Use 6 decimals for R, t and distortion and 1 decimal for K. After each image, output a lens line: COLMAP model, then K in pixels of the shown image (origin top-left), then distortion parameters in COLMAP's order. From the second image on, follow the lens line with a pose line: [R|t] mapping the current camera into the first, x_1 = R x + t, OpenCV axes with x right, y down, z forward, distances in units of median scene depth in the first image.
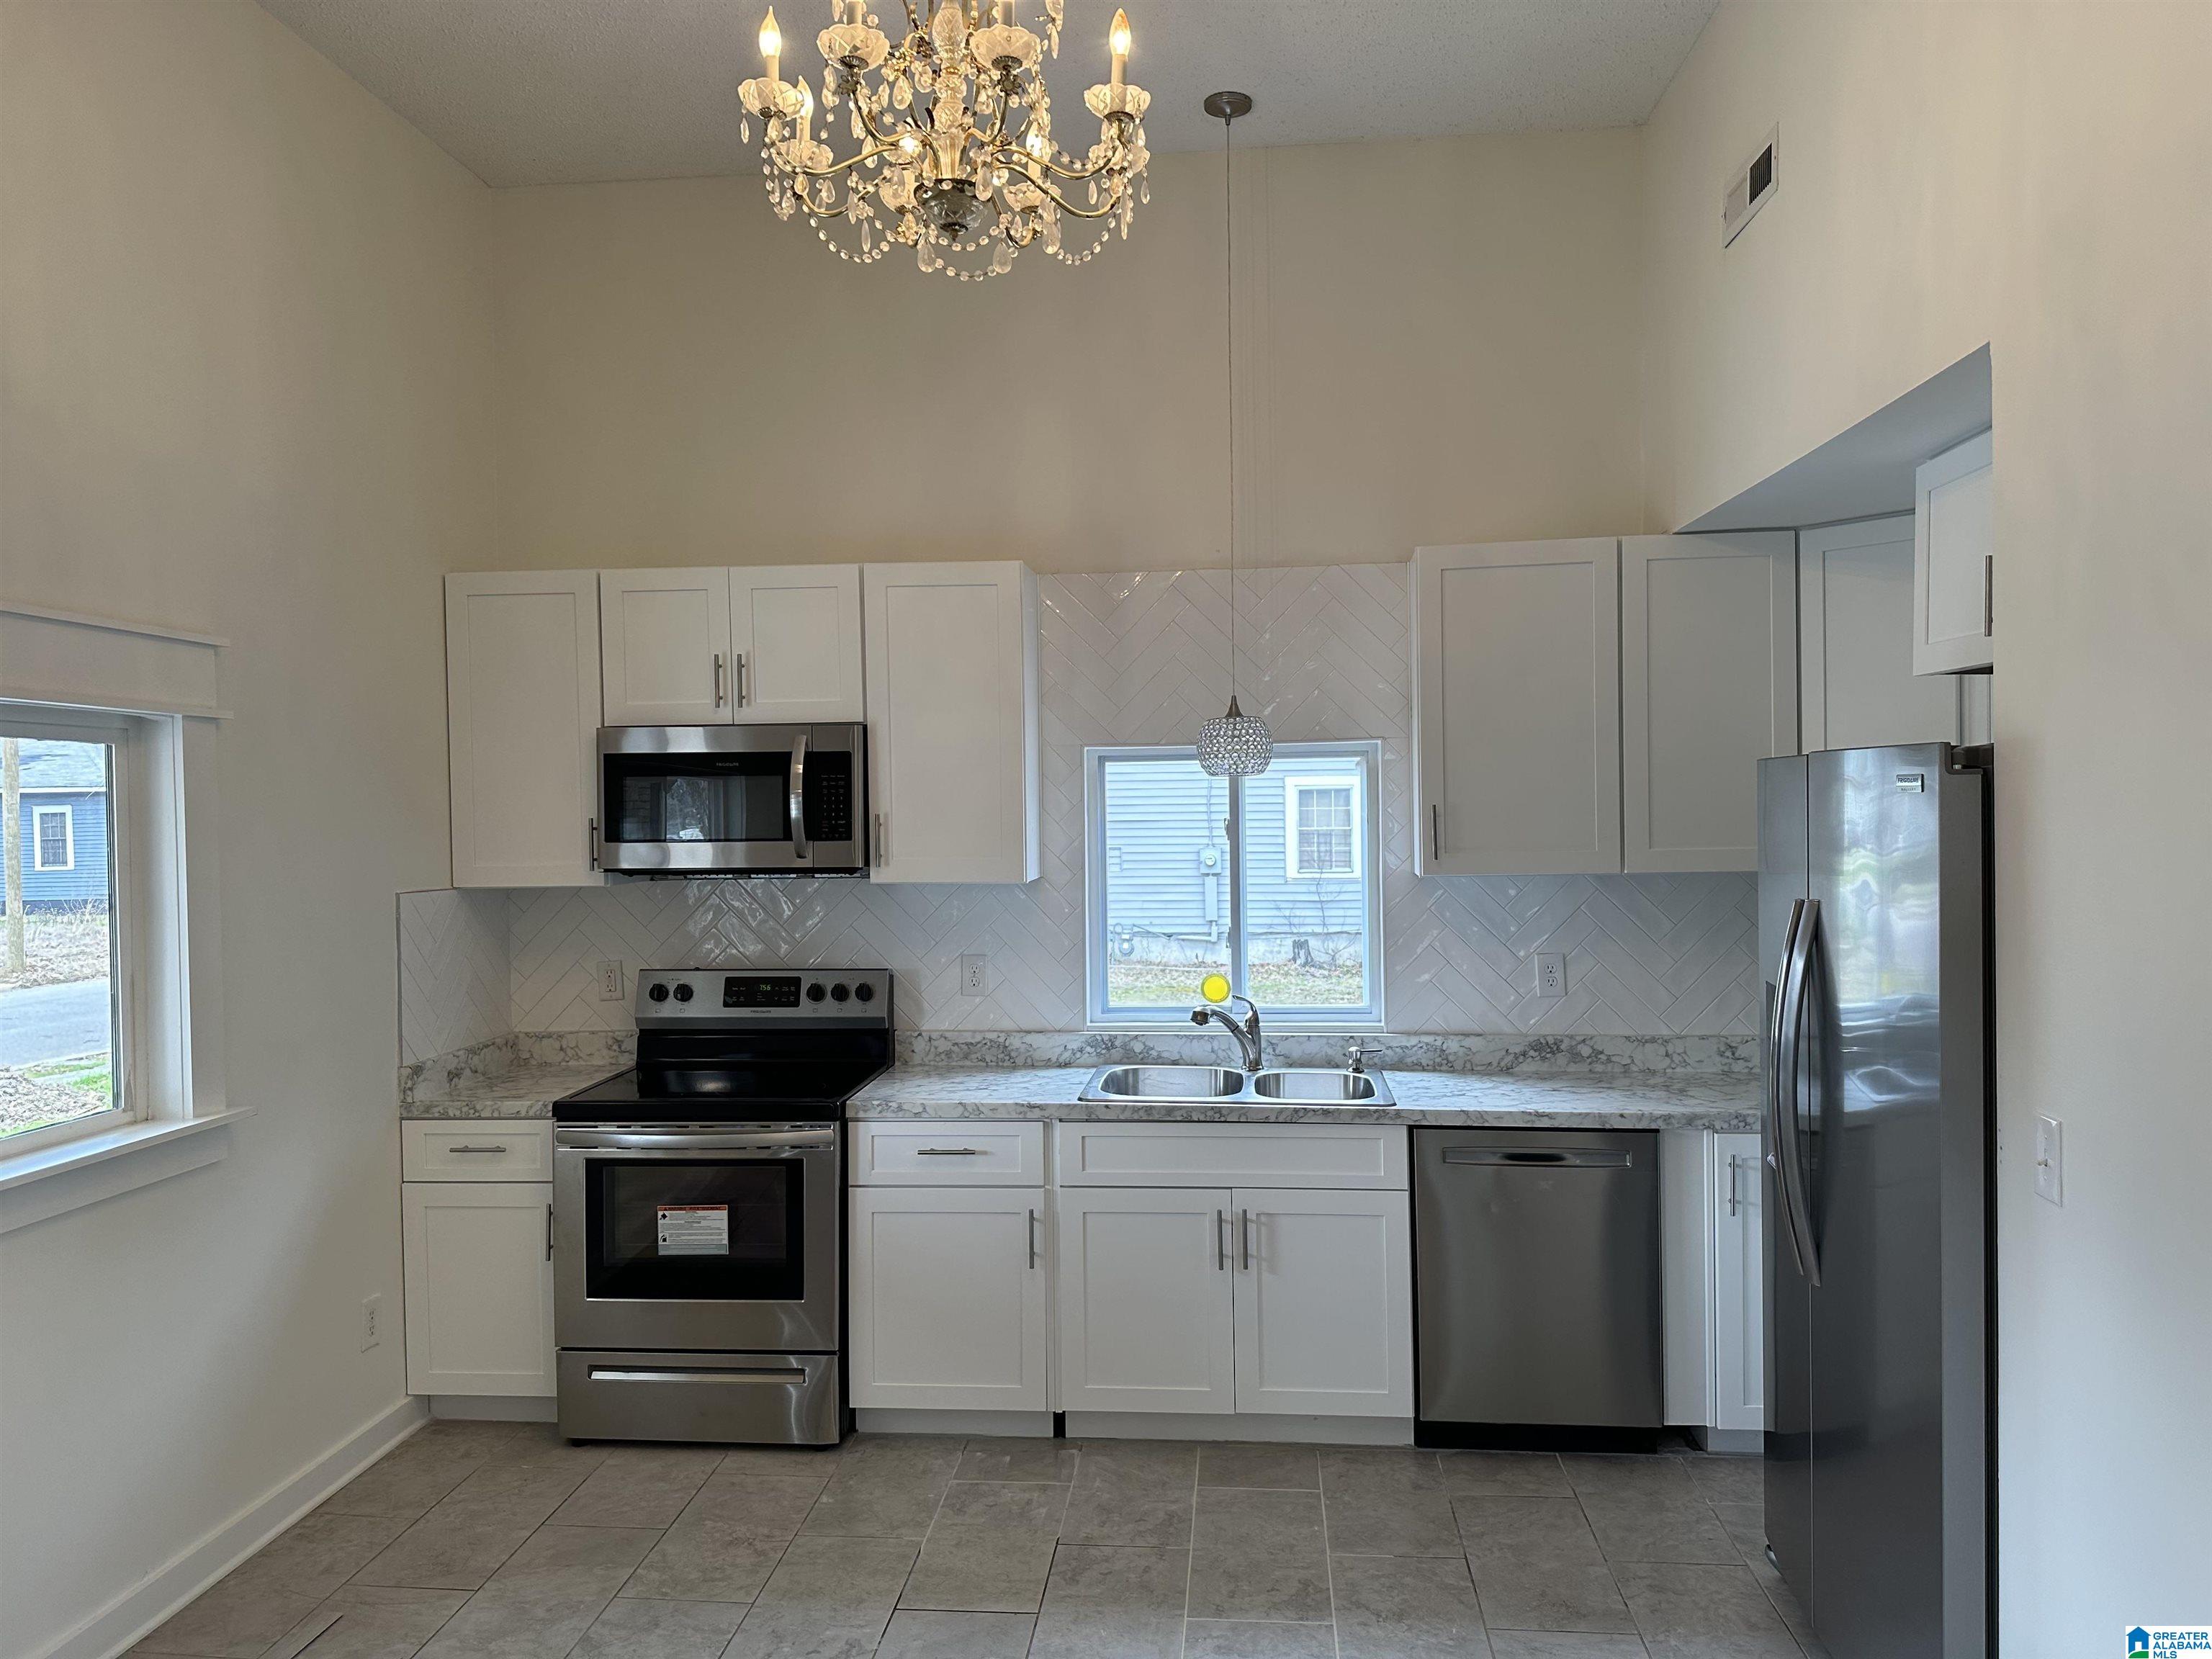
lens RADIAL K [[1523.3, 0, 1104.9], [0, 1523.3, 825.6], [0, 0, 1]] dist [0.151452, -0.295144]
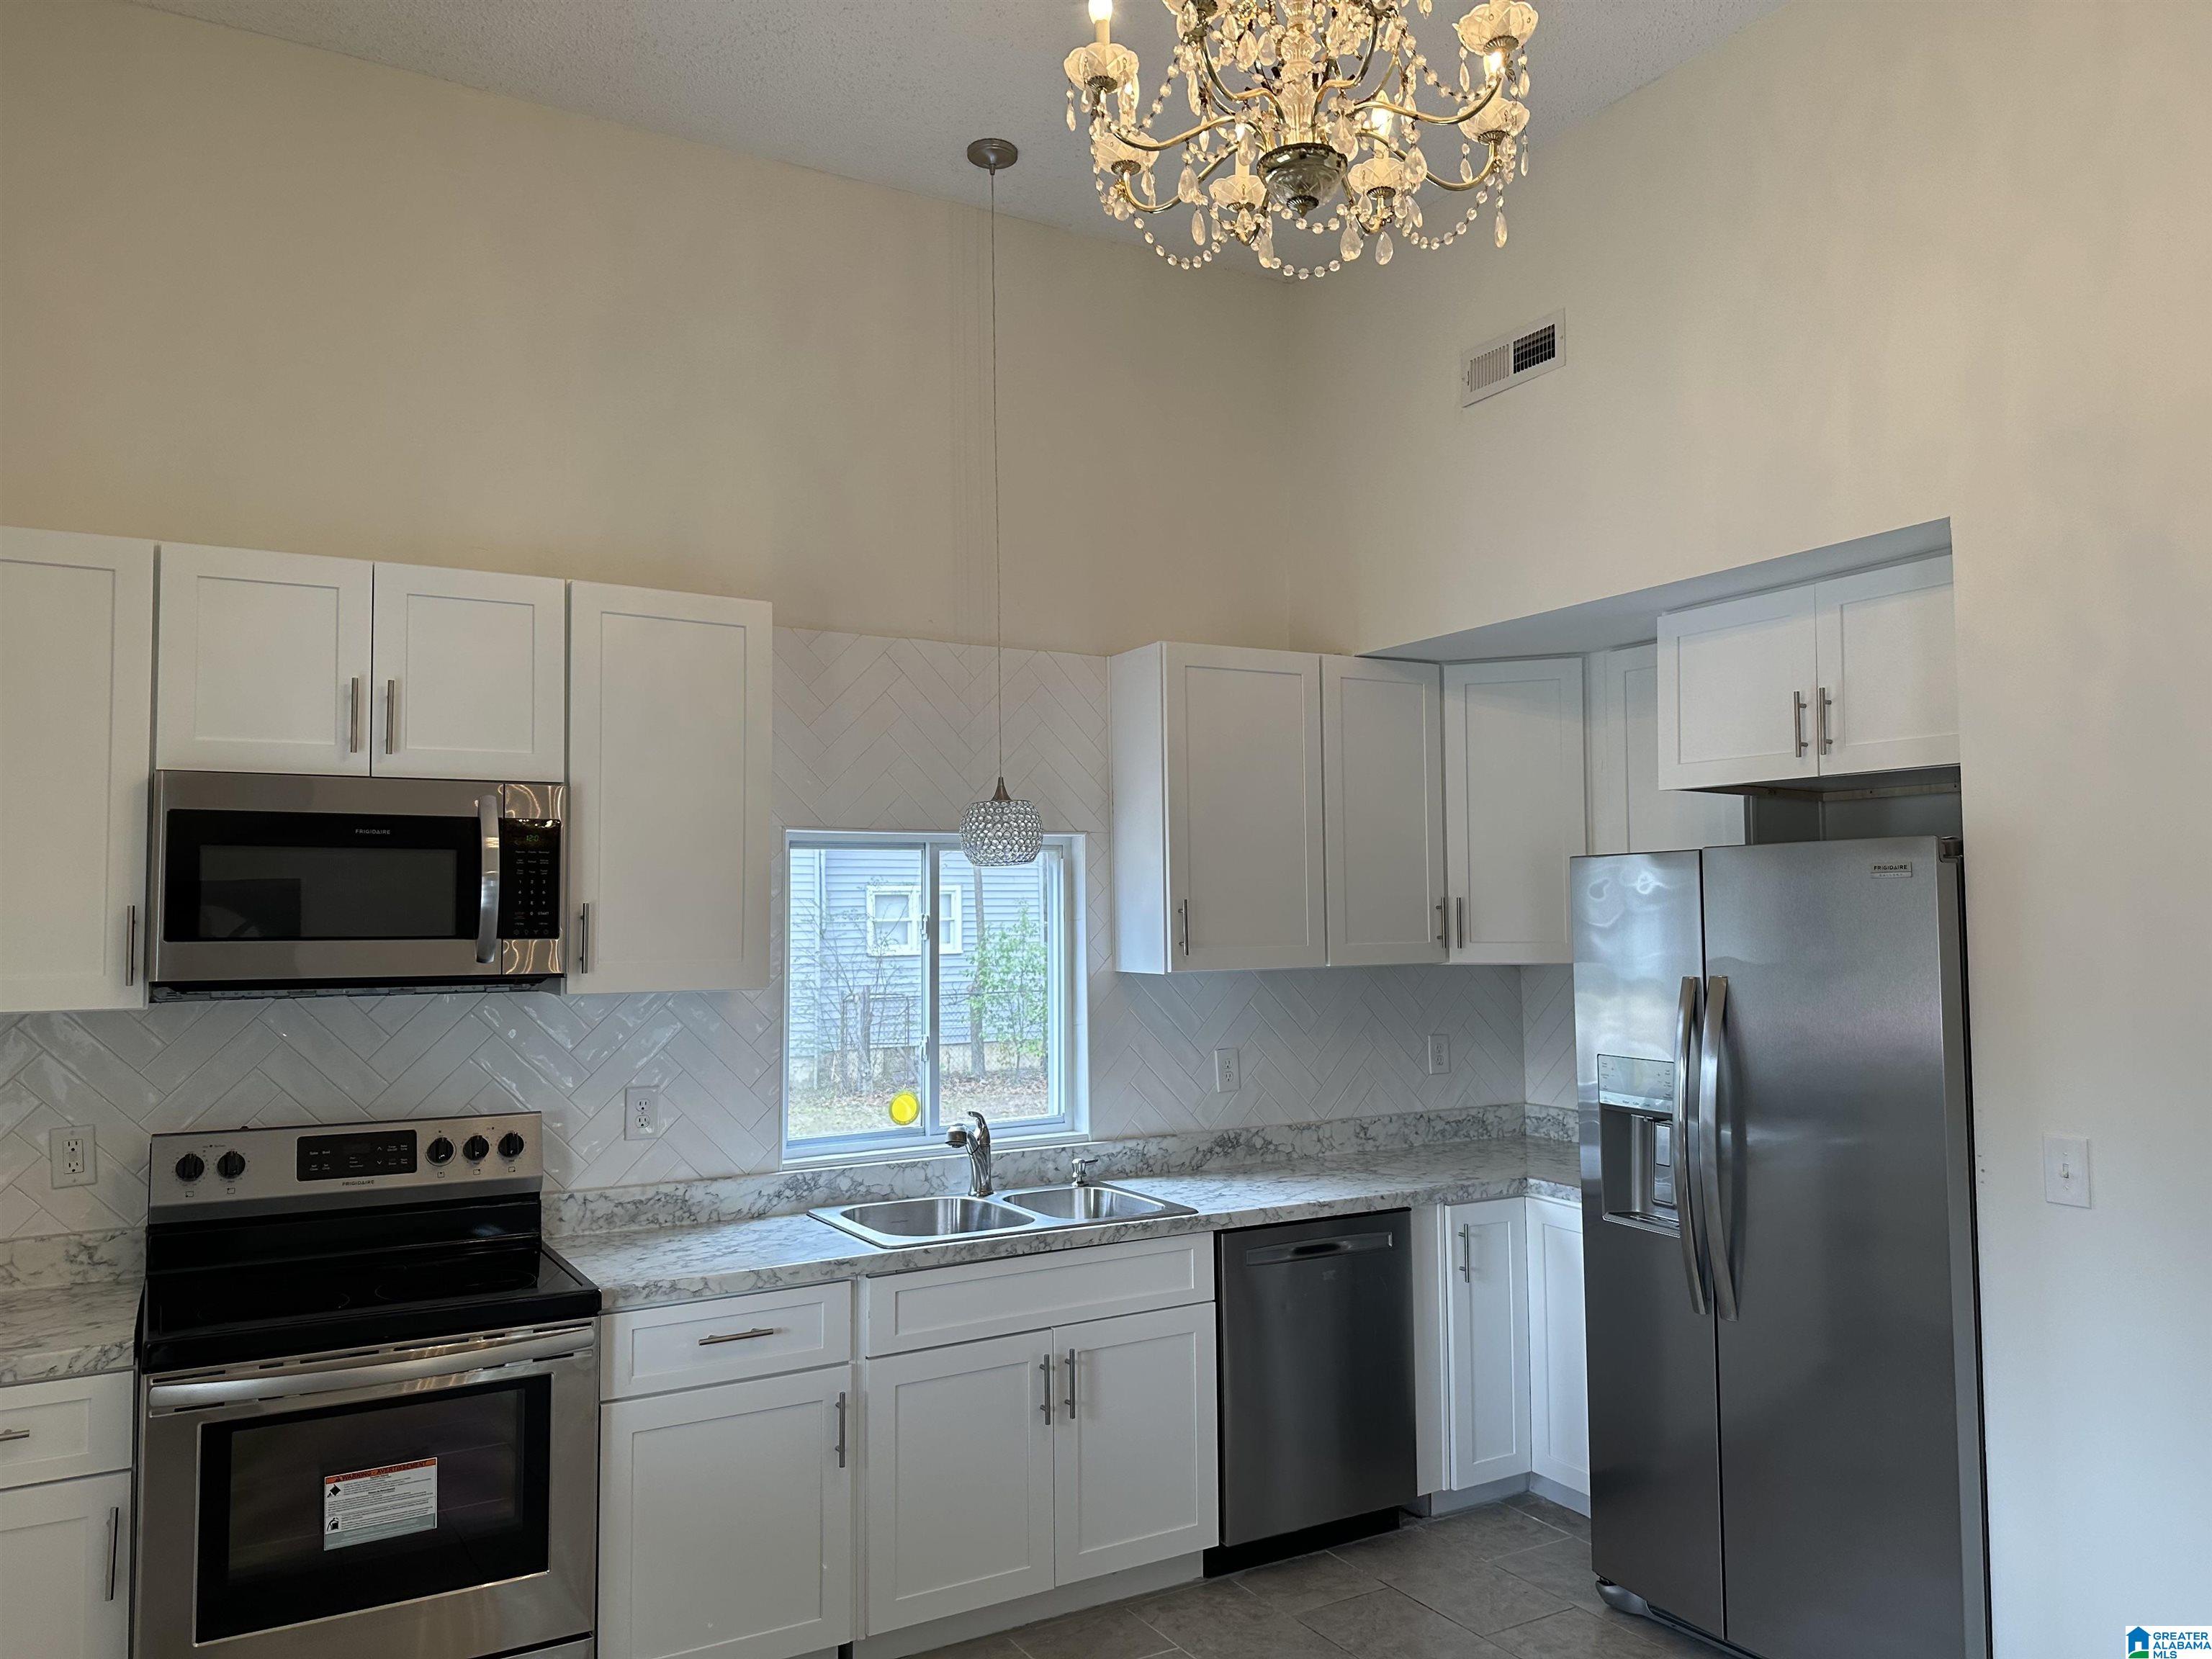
lens RADIAL K [[1525.6, 0, 1118.8], [0, 1525.6, 831.3], [0, 0, 1]] dist [0.148972, -0.294775]
pose [[0.812588, 0.039760, 0.581481, -0.388017], [0.006722, 0.996965, -0.077563, 0.018357], [-0.582800, 0.066935, 0.809854, 0.219939]]
